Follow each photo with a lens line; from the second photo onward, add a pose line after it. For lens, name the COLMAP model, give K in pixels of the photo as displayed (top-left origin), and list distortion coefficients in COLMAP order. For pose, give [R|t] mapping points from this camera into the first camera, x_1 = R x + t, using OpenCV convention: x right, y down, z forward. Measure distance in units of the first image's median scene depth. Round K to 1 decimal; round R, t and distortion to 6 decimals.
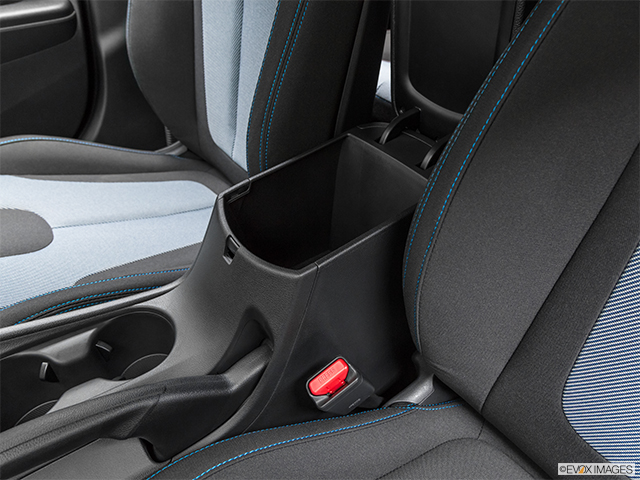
lens RADIAL K [[472.7, 0, 320.0], [0, 472.7, 240.0], [0, 0, 1]] dist [0.003331, 0.006625]
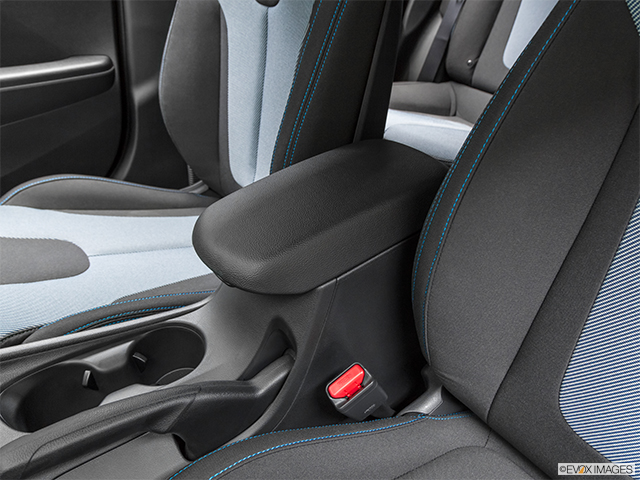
lens RADIAL K [[471.1, 0, 320.0], [0, 471.1, 240.0], [0, 0, 1]] dist [0.002034, 0.000994]
pose [[0.999947, -0.000574, -0.010255, -0.028742], [-0.000438, 0.995145, -0.098417, 0.063460], [0.010262, 0.098417, 0.995092, -0.114628]]
